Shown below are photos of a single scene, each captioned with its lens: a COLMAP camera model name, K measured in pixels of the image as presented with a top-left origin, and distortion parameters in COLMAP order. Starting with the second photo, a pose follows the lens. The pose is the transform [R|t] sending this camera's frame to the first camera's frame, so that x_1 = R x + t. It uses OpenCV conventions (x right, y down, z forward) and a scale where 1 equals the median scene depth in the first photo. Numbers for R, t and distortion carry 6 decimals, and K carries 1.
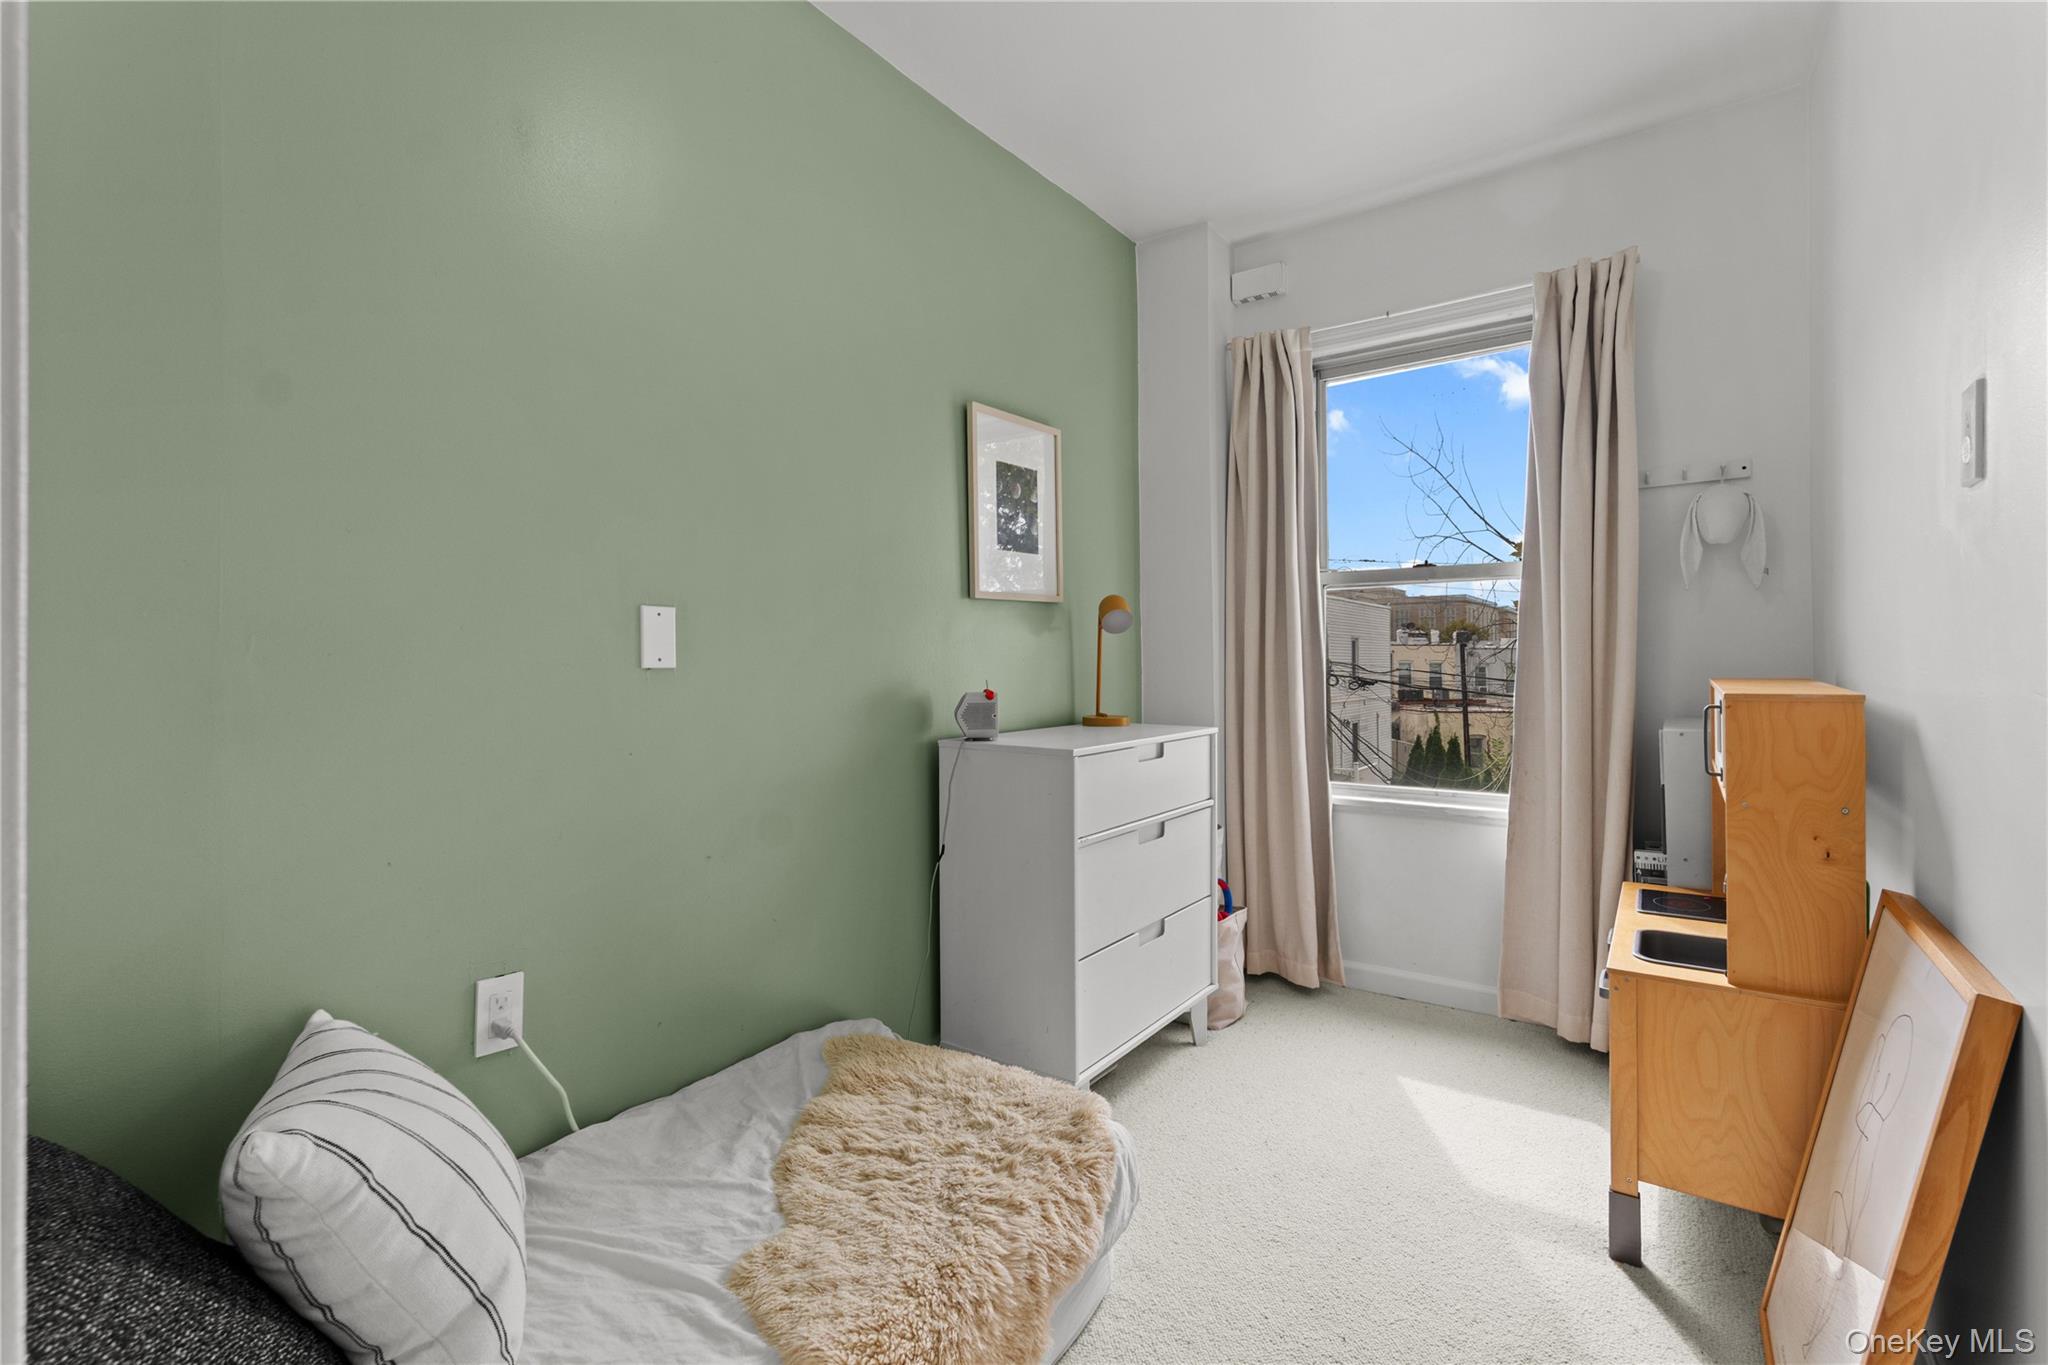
lens RADIAL K [[920.0, 0, 1037.3], [0, 920.0, 663.6], [0, 0, 1]] dist [-0.000863, 0.000069]
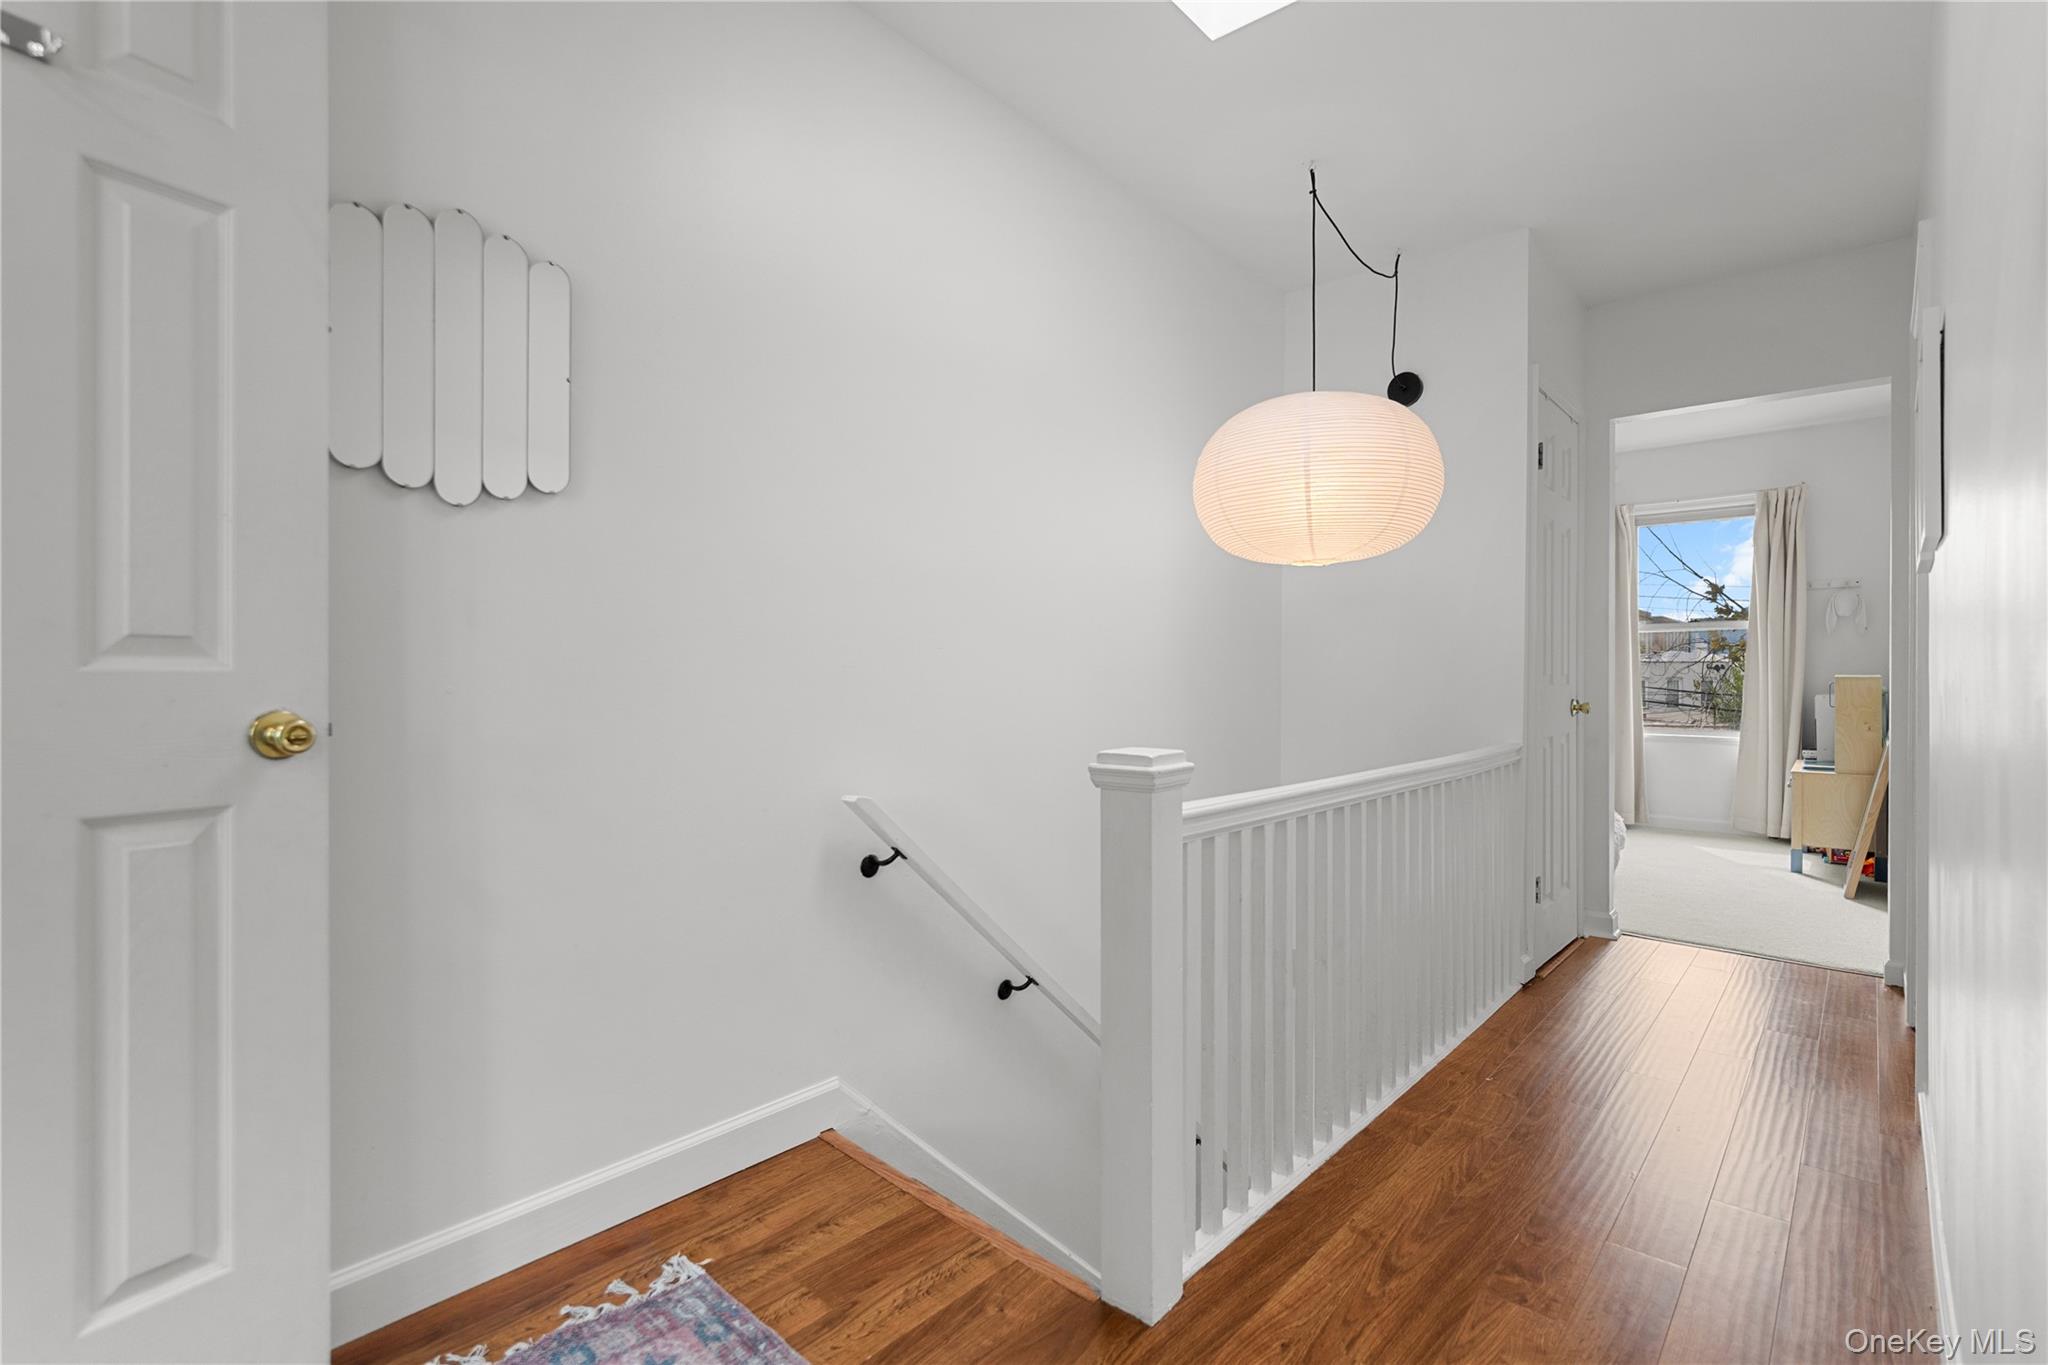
lens RADIAL K [[940.1, 0, 1070.4], [0, 940.1, 678.9], [0, 0, 1]] dist [0.000980, 0.000140]
pose [[0.996515, 0.005847, -0.083207, -0.917287], [-0.005062, 0.999941, 0.009651, 0.008535], [0.083258, -0.009197, 0.996486, -1.398570]]
